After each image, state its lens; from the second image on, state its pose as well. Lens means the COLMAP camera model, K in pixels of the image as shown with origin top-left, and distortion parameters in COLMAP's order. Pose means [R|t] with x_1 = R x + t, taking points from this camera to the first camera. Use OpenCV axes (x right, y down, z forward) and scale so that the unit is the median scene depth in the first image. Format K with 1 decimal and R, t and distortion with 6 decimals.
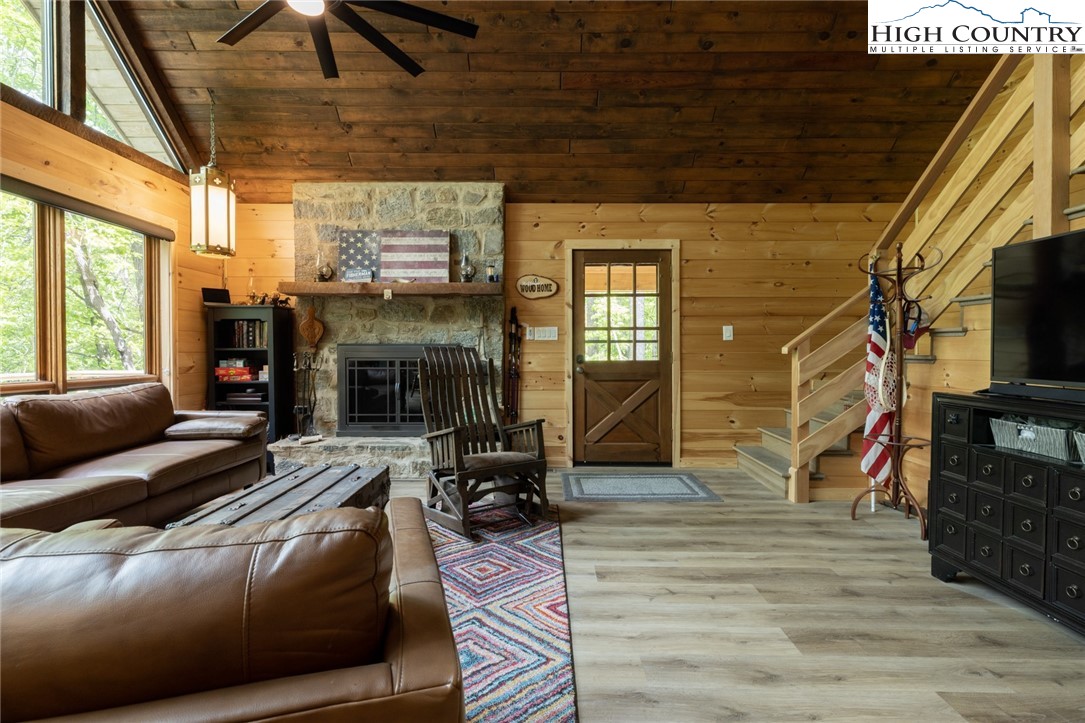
lens RADIAL K [[489.2, 0, 544.9], [0, 489.2, 356.0], [0, 0, 1]] dist [0.003640, -0.000757]
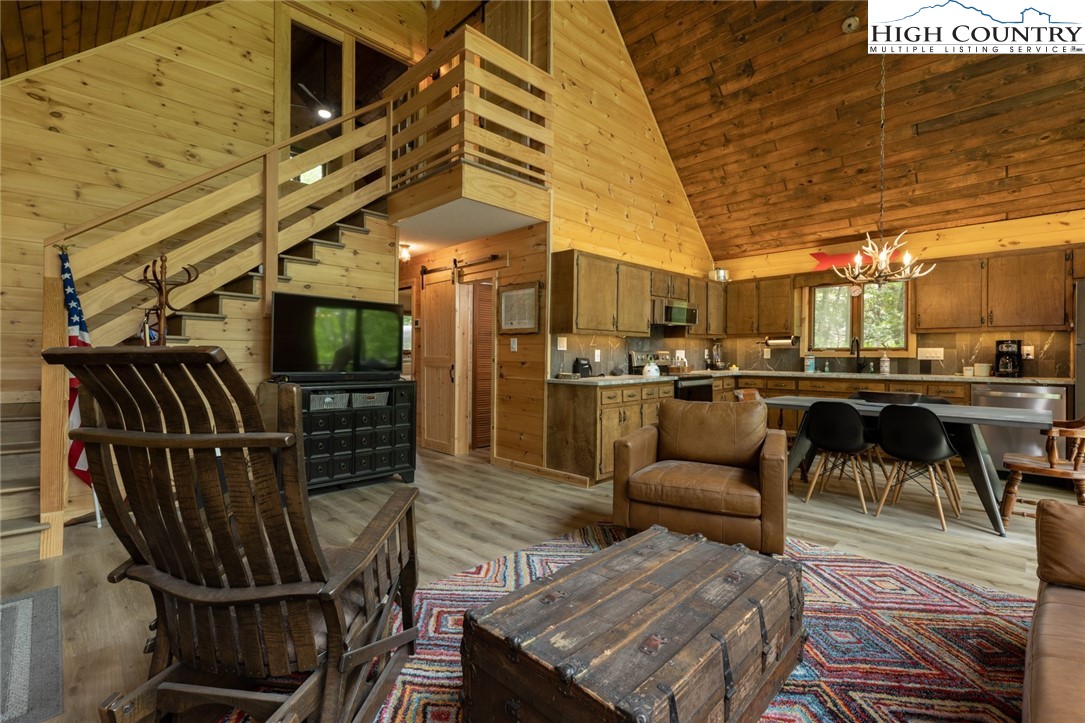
lens RADIAL K [[480.5, 0, 545.9], [0, 480.5, 355.9], [0, 0, 1]] dist [0.003019, 0.000189]
pose [[-0.709350, -0.006776, 0.704824, -0.444407], [-0.002955, 0.999974, 0.006640, -0.012666], [-0.704851, 0.002627, -0.709351, 0.815202]]
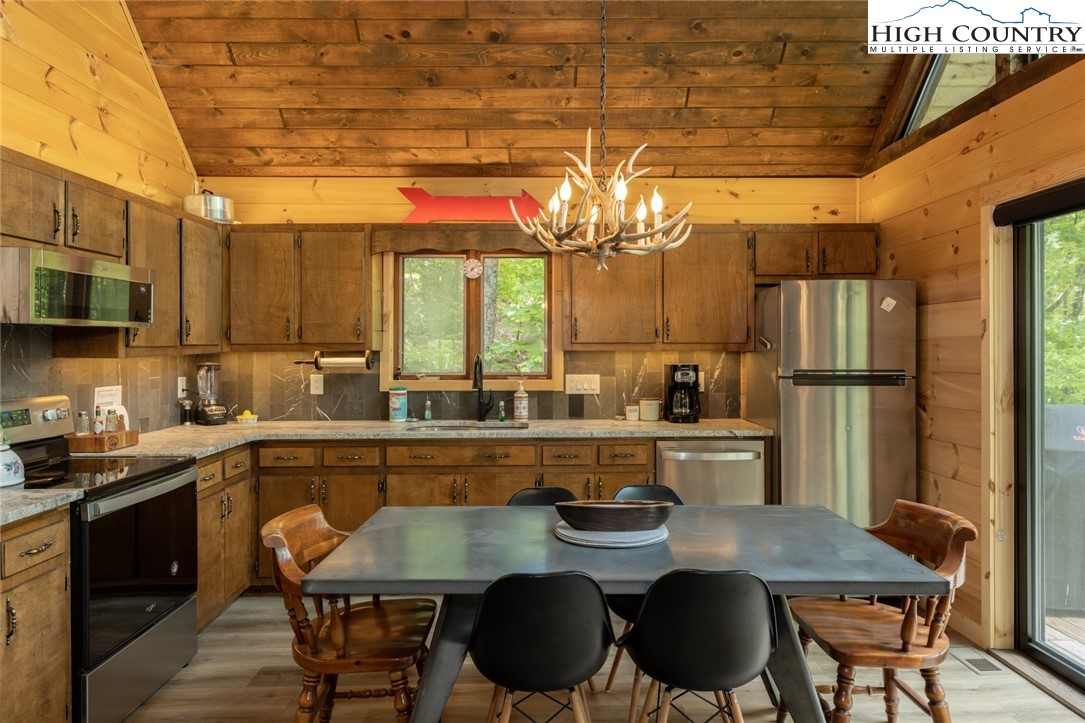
lens RADIAL K [[696.2, 0, 544.8], [0, 696.2, 354.3], [0, 0, 1]] dist [0.008843, 0.001328]
pose [[-0.999907, -0.000775, -0.013580, -0.211884], [-0.000921, 0.999942, 0.010761, -0.067259], [0.013571, 0.010772, -0.999850, 0.328636]]
